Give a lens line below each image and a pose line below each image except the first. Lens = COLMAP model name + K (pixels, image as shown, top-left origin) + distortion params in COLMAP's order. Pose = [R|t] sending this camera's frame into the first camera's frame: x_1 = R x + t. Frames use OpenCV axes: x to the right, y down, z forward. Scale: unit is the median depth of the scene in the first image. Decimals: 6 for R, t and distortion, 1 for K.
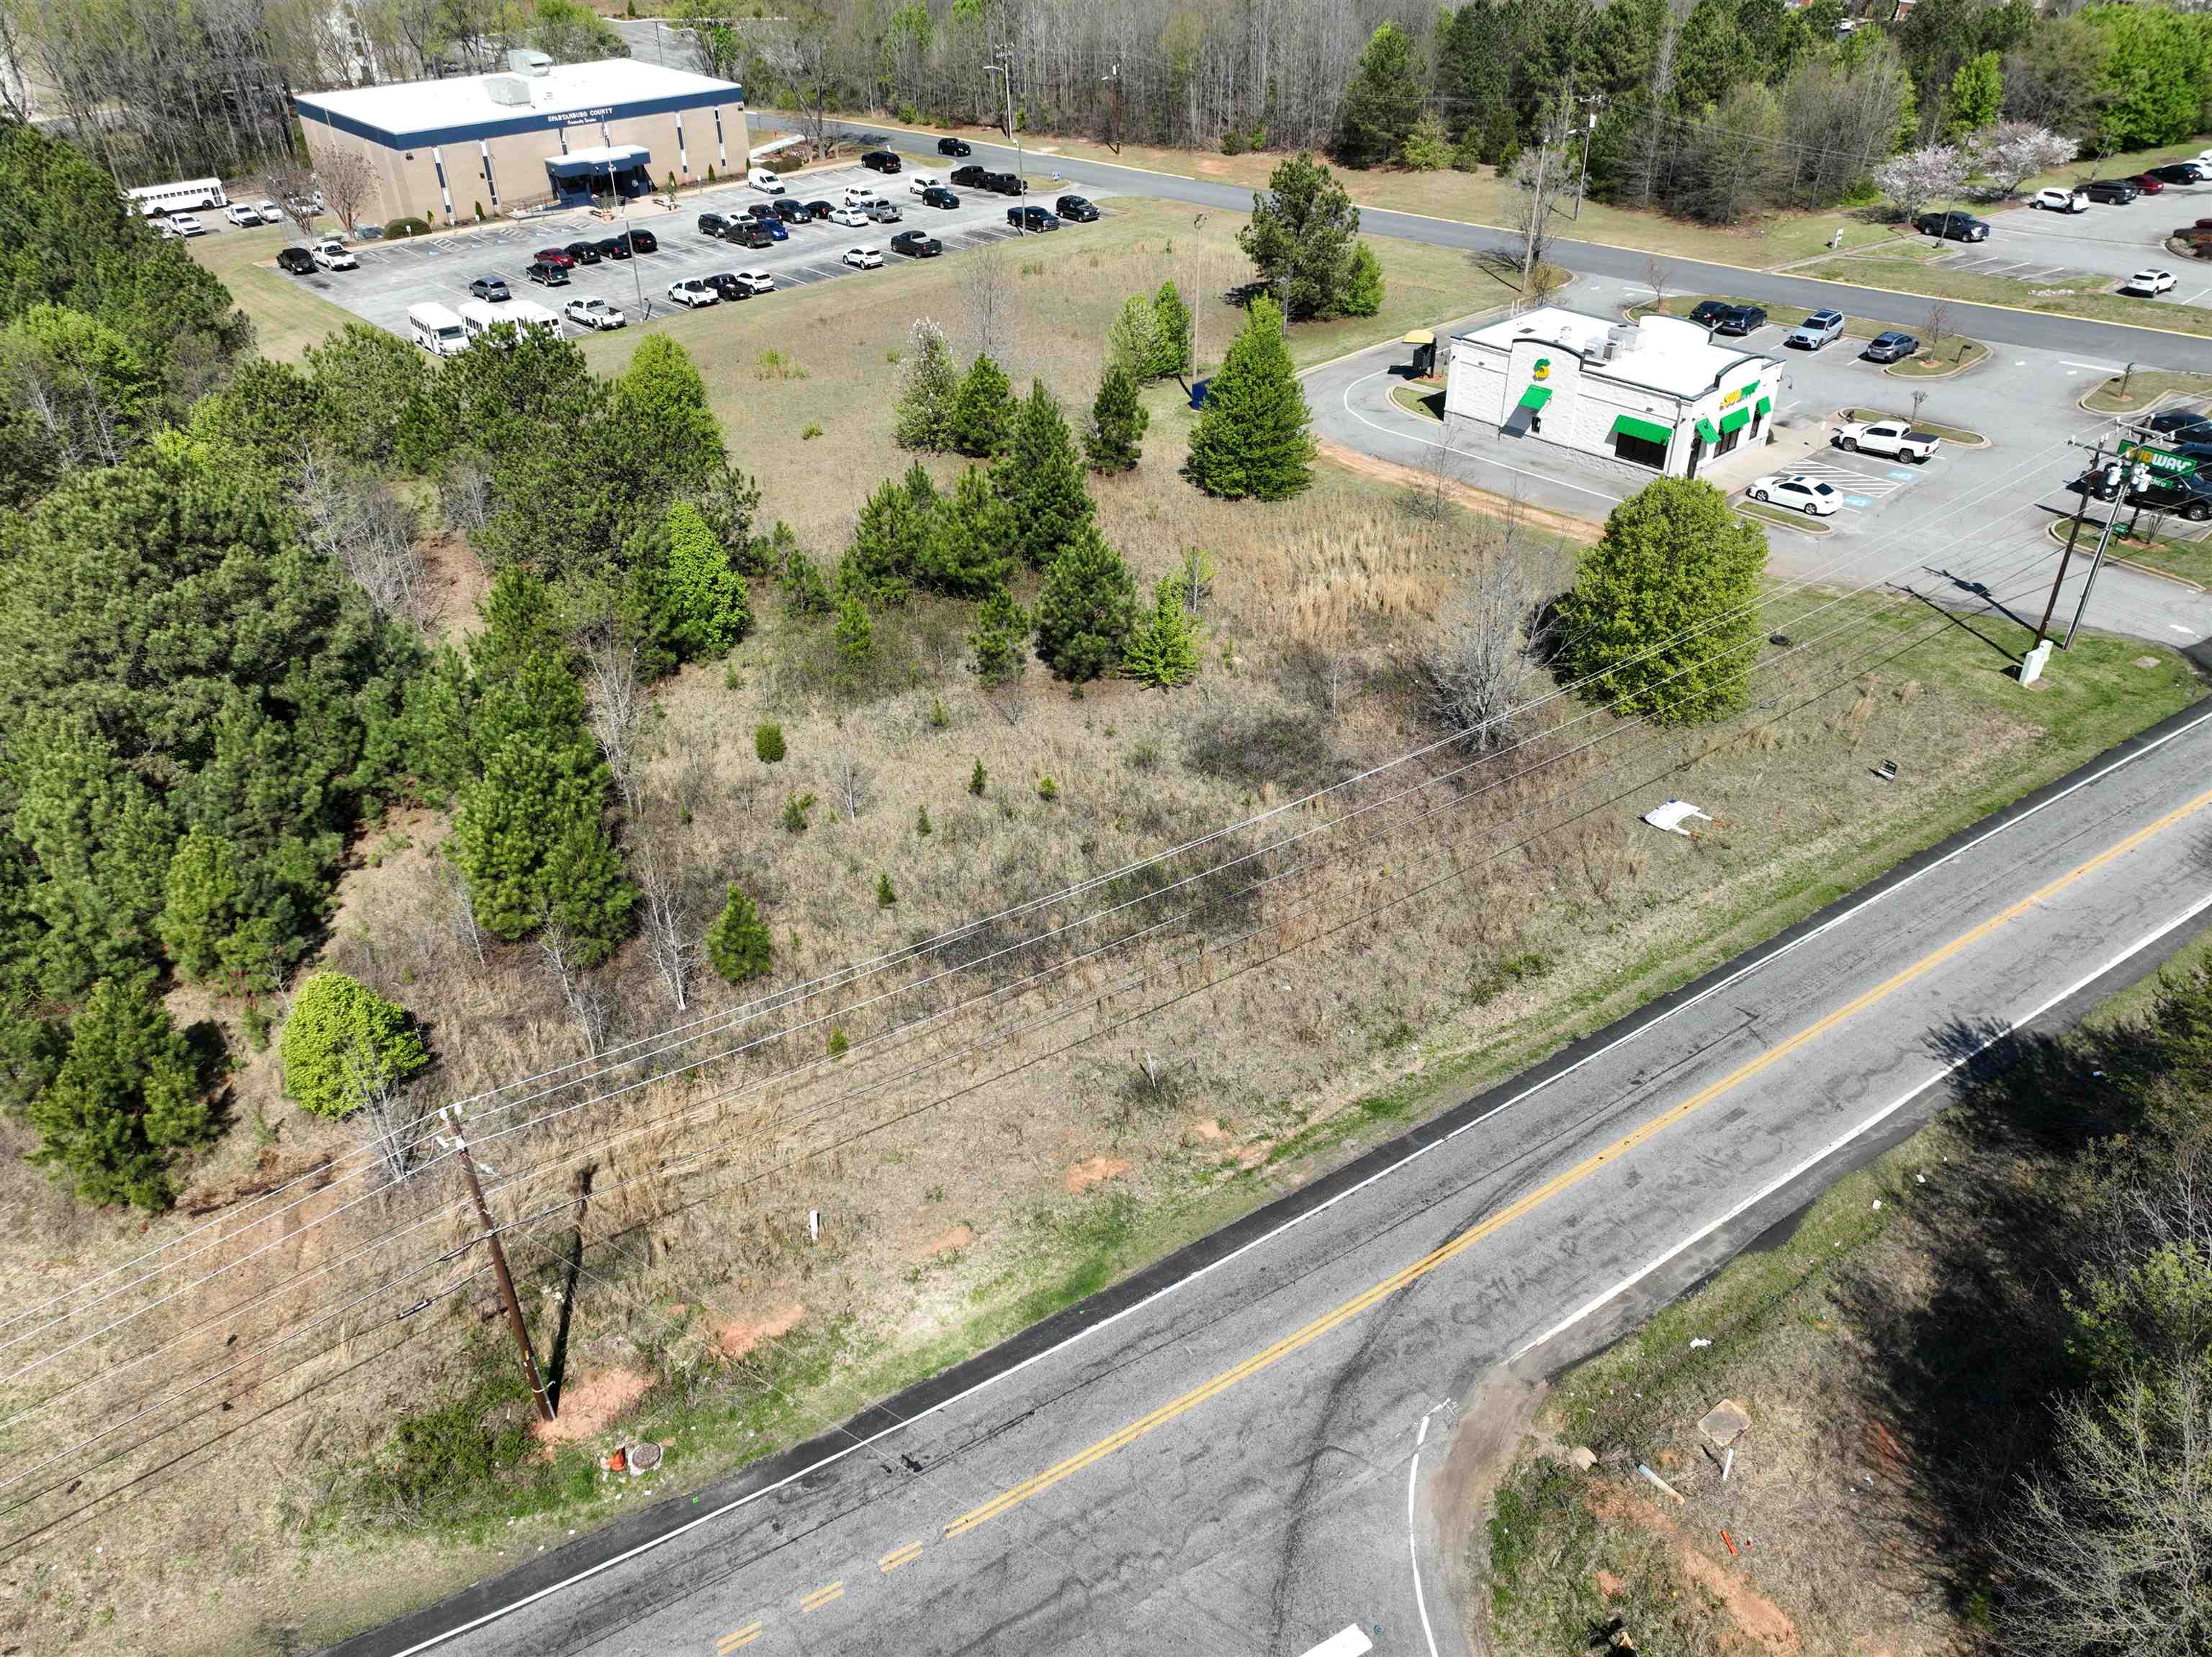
lens RADIAL K [[1591.7, 0, 1130.2], [0, 1591.7, 839.9], [0, 0, 1]] dist [0.004865, 0.004267]
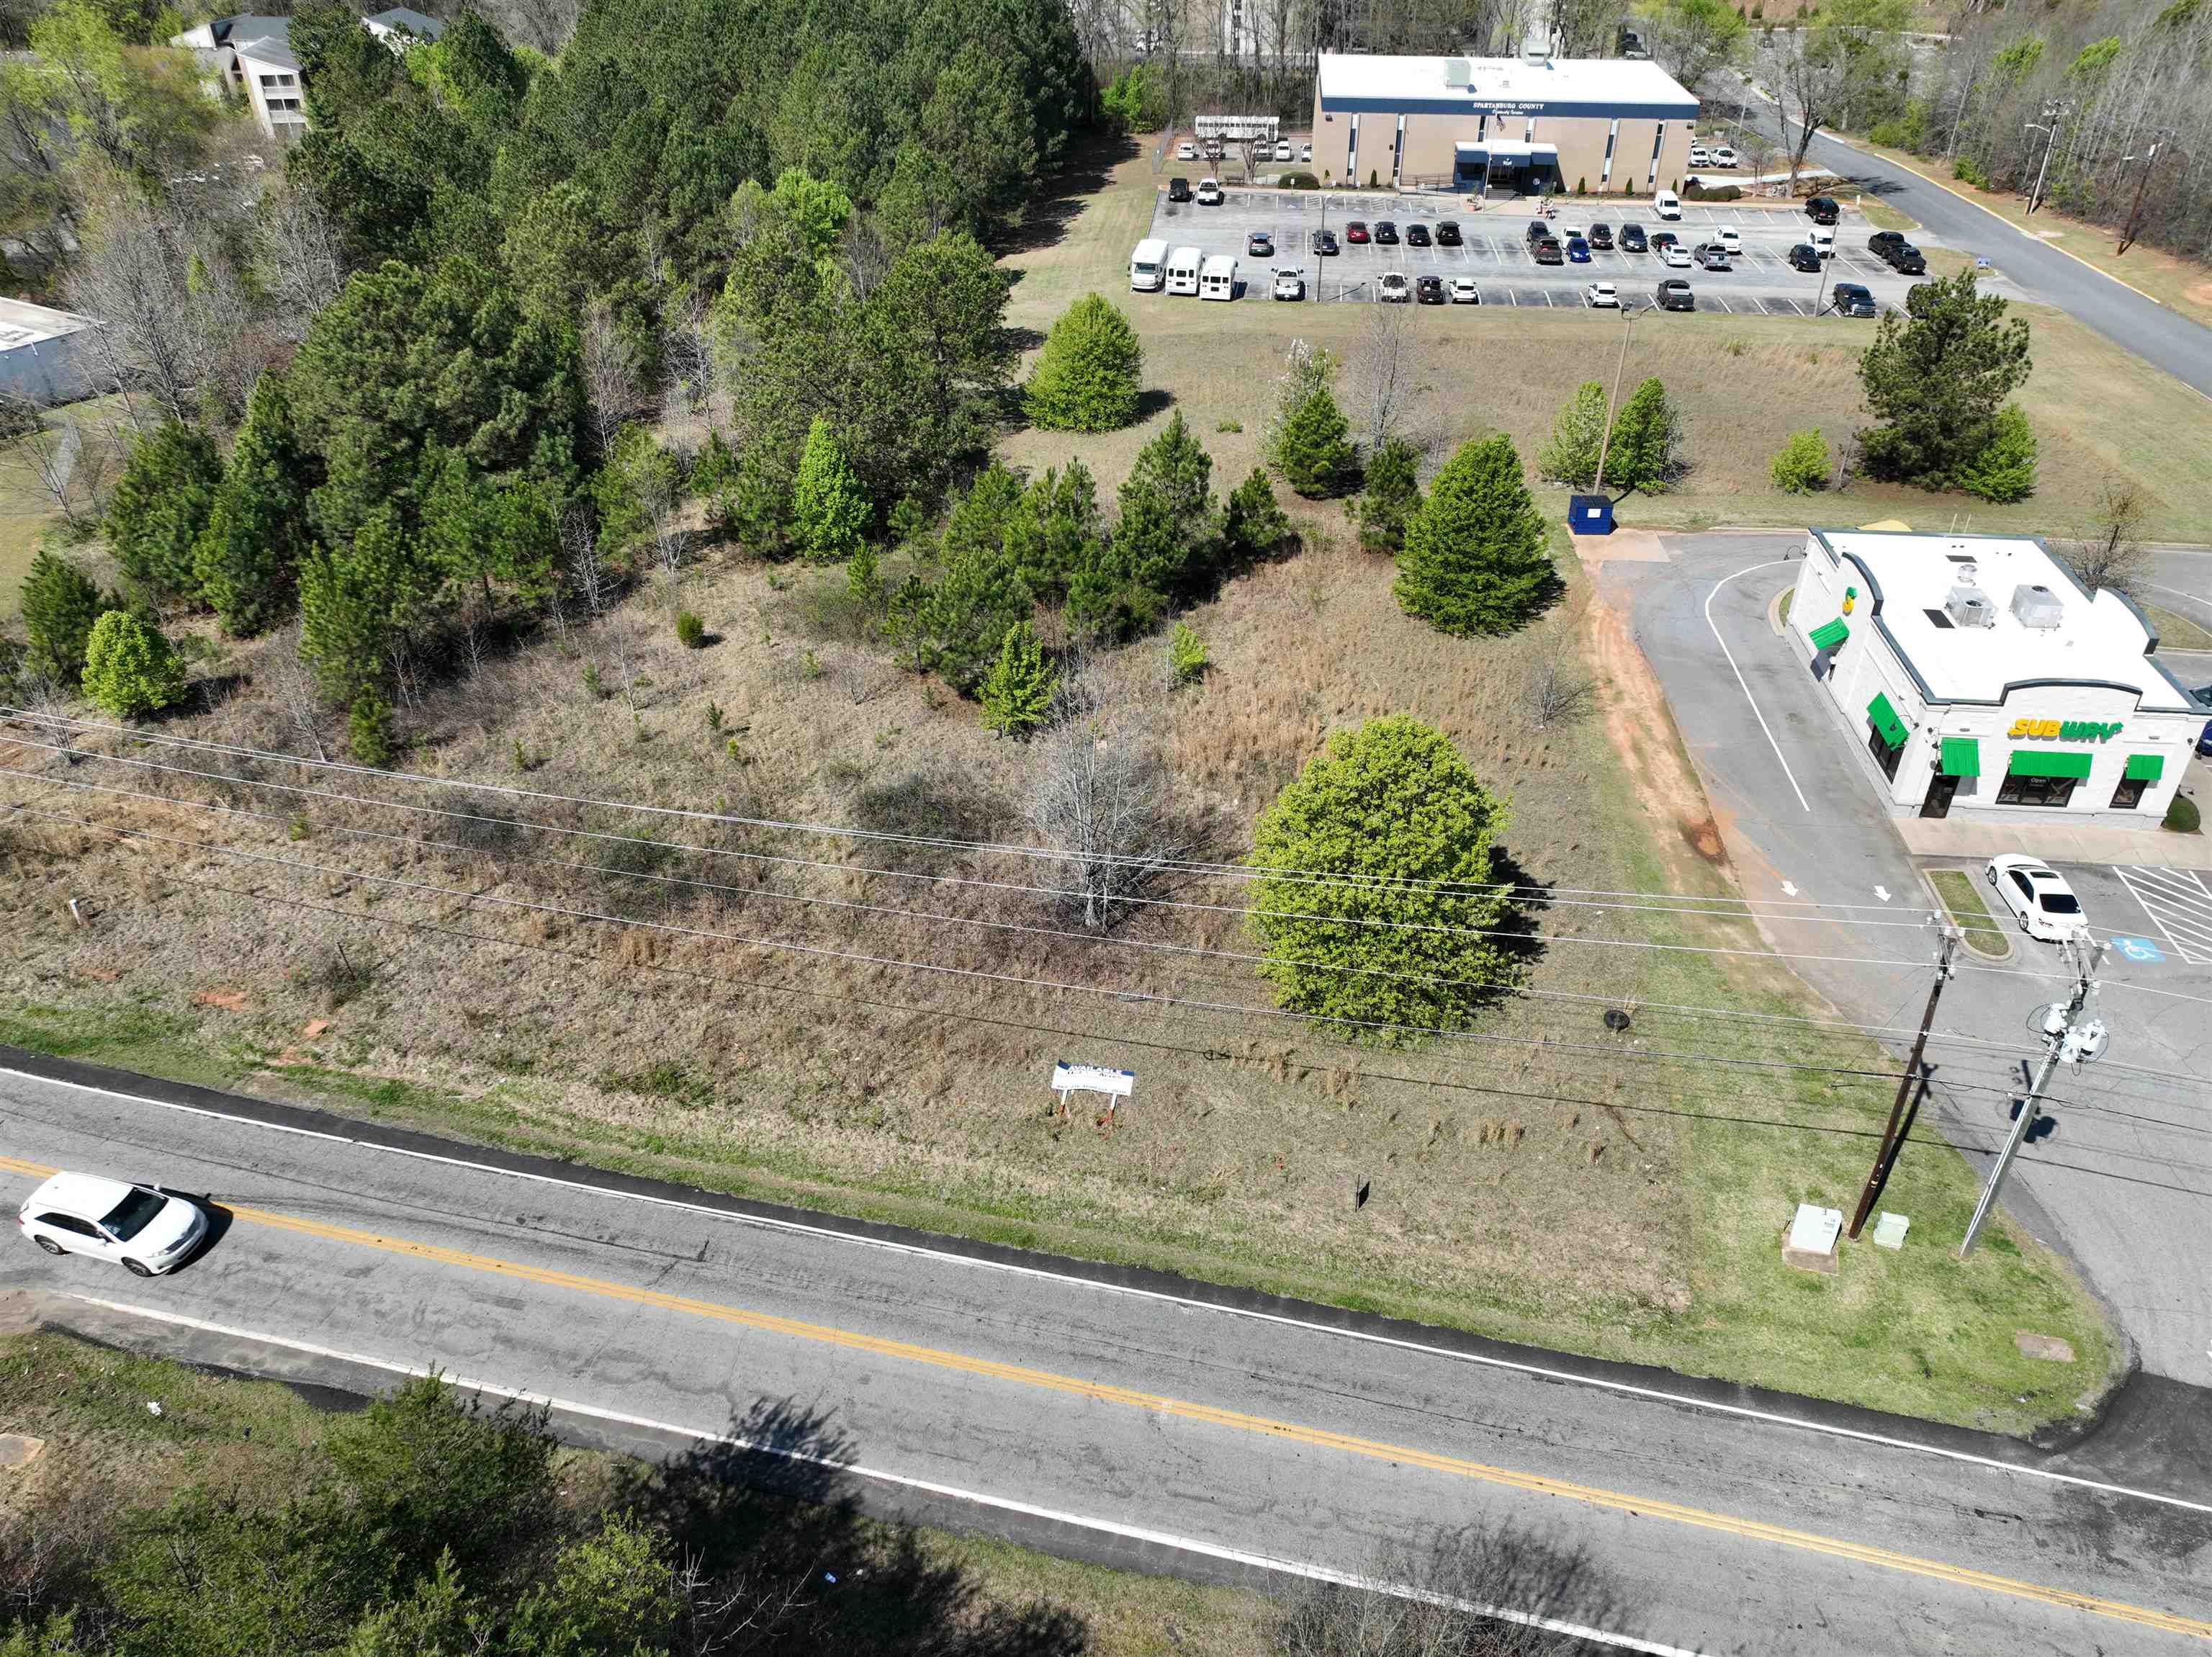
lens RADIAL K [[1591.7, 0, 1130.2], [0, 1591.7, 839.9], [0, 0, 1]] dist [0.004865, 0.004267]
pose [[0.670353, 0.427068, -0.606828, 0.736517], [-0.424572, 0.891439, 0.158351, -0.242600], [0.608577, 0.151491, 0.778900, 0.343775]]
